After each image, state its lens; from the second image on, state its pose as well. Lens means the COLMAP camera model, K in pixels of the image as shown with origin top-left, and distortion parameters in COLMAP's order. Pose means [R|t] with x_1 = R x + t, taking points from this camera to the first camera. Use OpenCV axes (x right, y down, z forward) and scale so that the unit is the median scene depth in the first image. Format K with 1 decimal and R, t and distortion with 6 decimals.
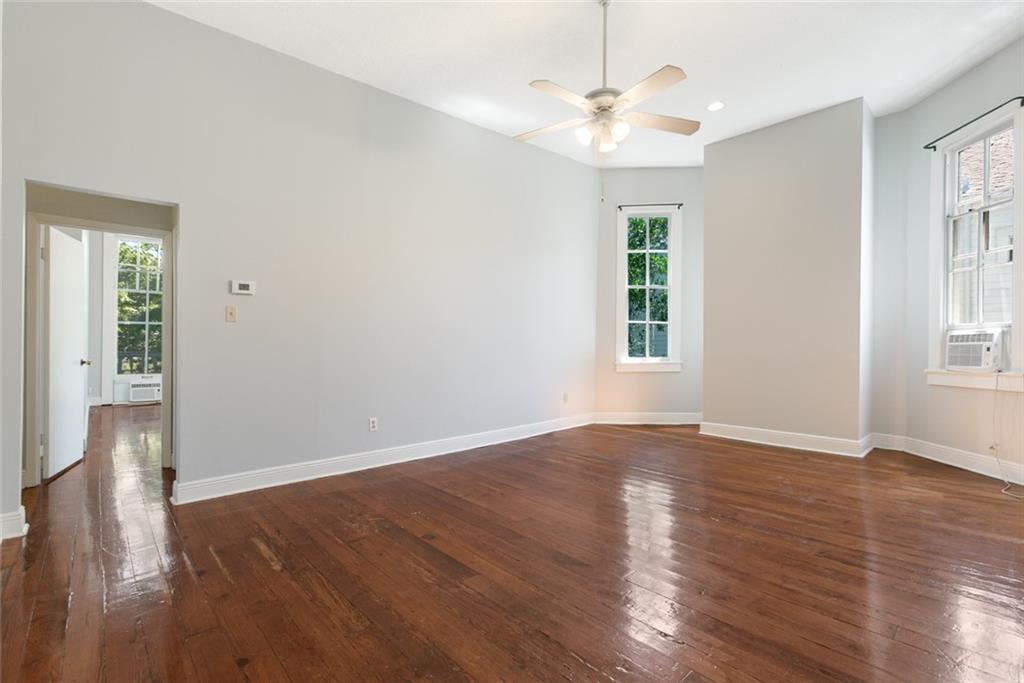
lens RADIAL K [[466.3, 0, 523.0], [0, 466.3, 344.9], [0, 0, 1]] dist [-0.000622, 0.000897]
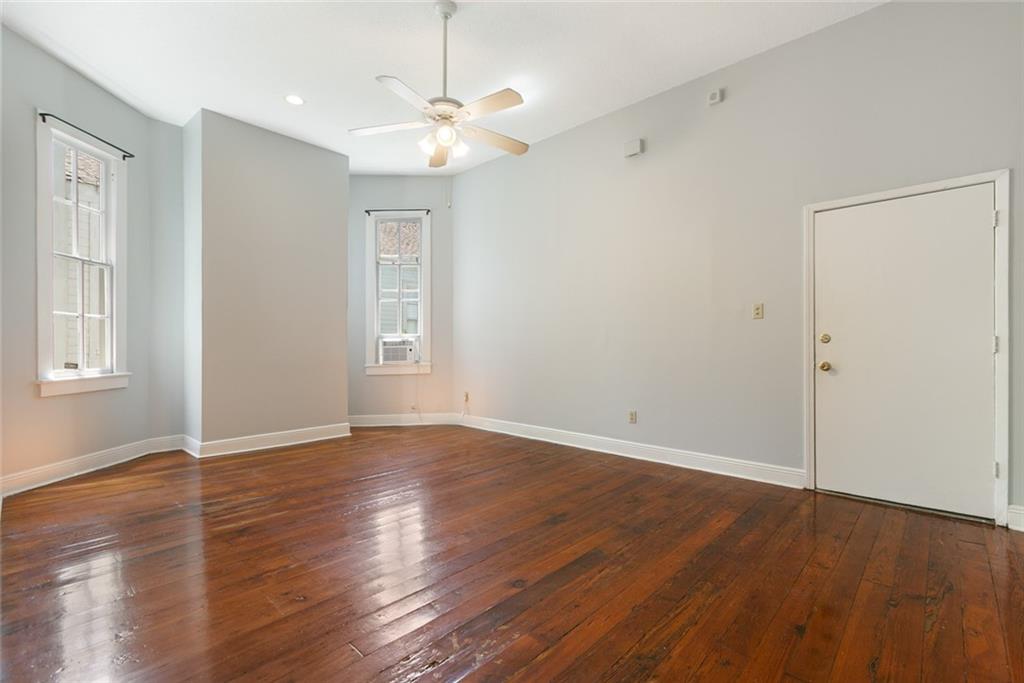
lens RADIAL K [[466.3, 0, 523.0], [0, 466.3, 344.9], [0, 0, 1]] dist [-0.000622, 0.000897]
pose [[-0.091136, 0.008576, 0.995802, -0.691141], [0.010339, 0.999917, -0.007666, 0.007450], [-0.995785, 0.009597, -0.091217, 0.735879]]
